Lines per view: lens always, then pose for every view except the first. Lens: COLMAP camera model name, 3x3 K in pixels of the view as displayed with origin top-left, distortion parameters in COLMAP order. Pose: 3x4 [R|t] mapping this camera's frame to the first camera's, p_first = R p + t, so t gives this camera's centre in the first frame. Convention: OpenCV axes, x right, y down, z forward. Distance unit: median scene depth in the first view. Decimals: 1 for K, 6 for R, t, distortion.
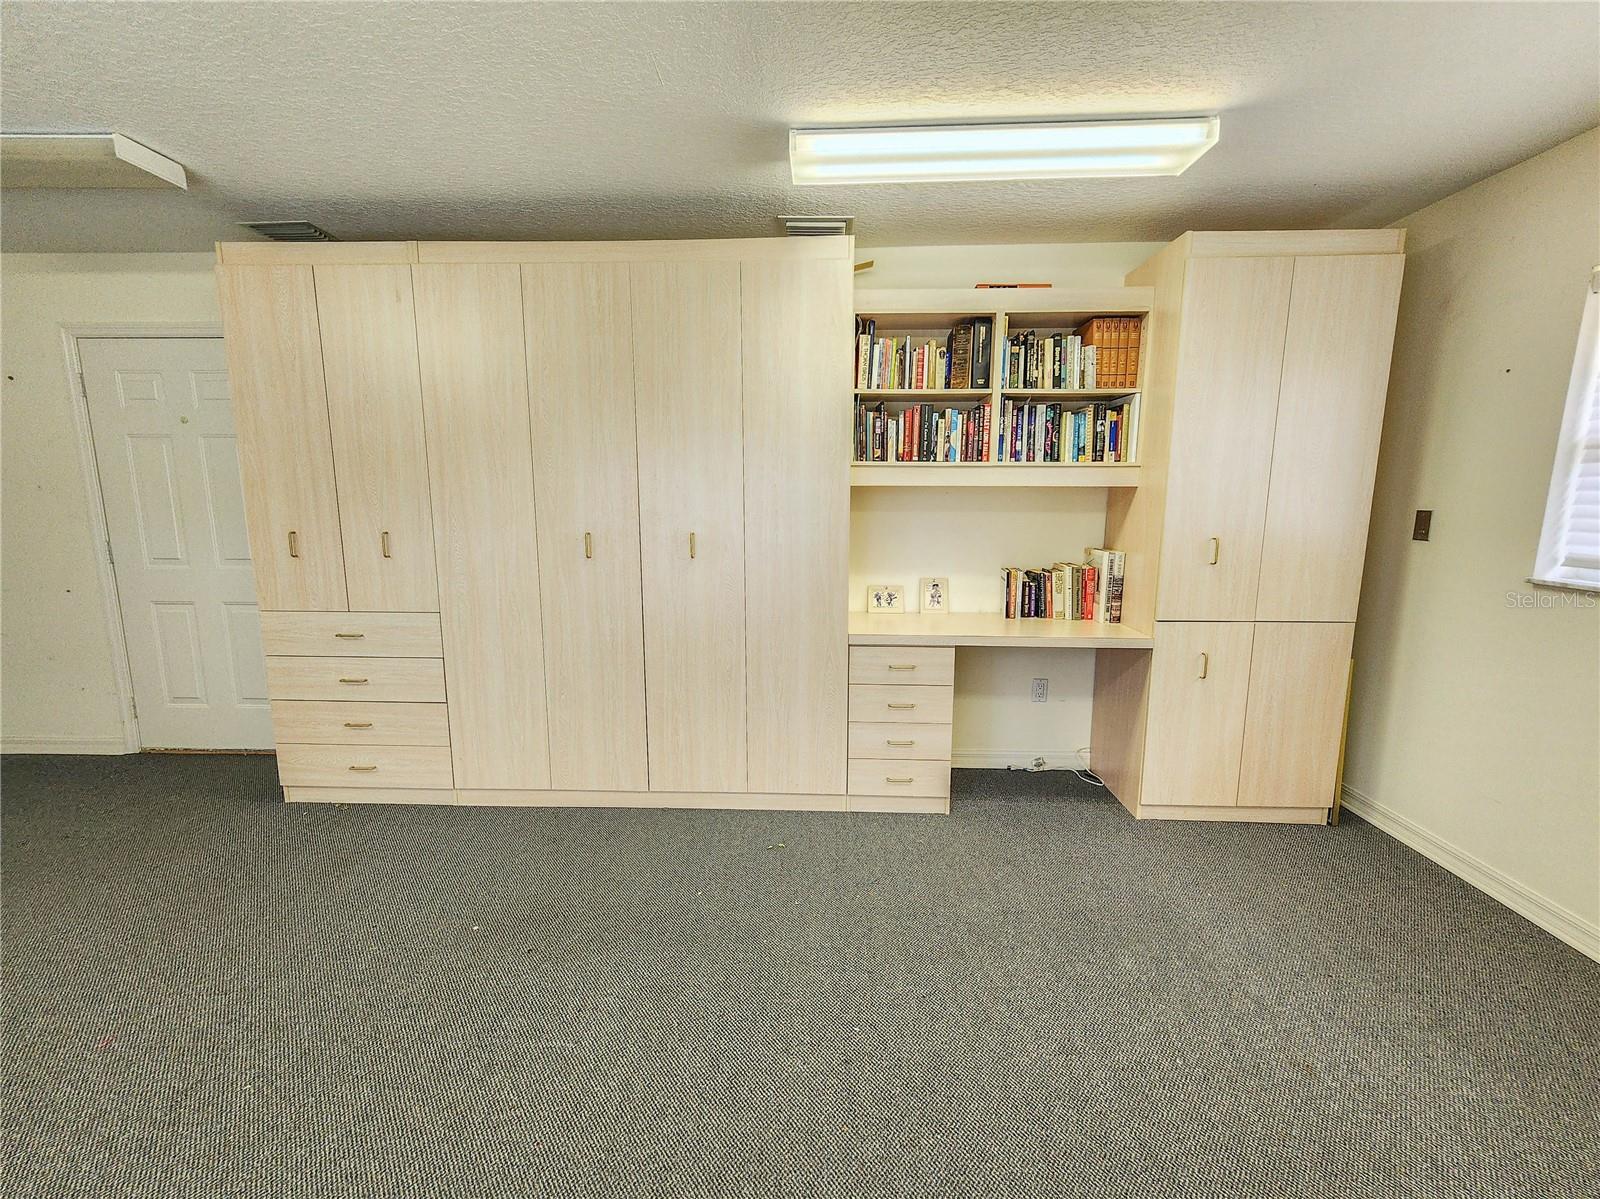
lens RADIAL K [[656.7, 0, 798.4], [0, 656.7, 597.9], [0, 0, 1]] dist [0.005257, 0.001112]
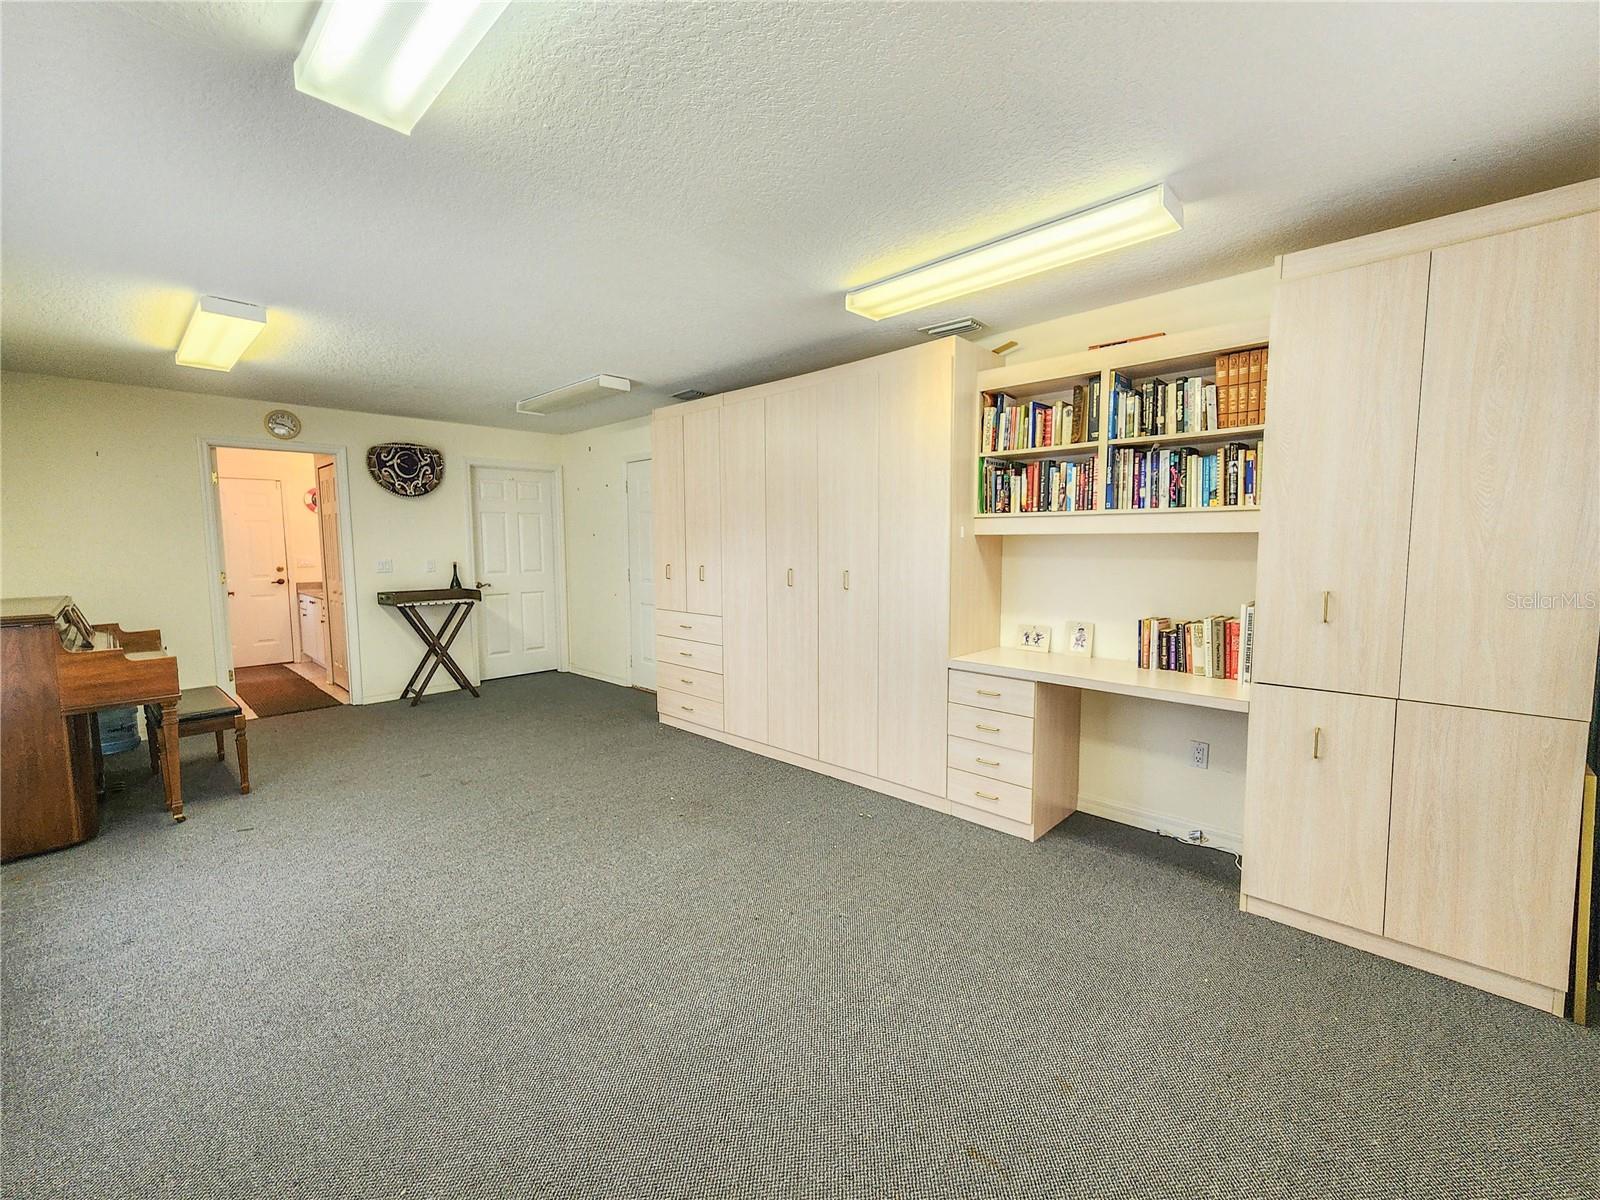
lens RADIAL K [[656.7, 0, 810.1], [0, 656.7, 600.2], [0, 0, 1]] dist [0.005257, 0.001112]
pose [[0.756652, 0.053838, -0.651597, 0.622098], [-0.098687, 0.994590, -0.032420, 0.012260], [0.646327, 0.088835, 0.757872, -0.065379]]
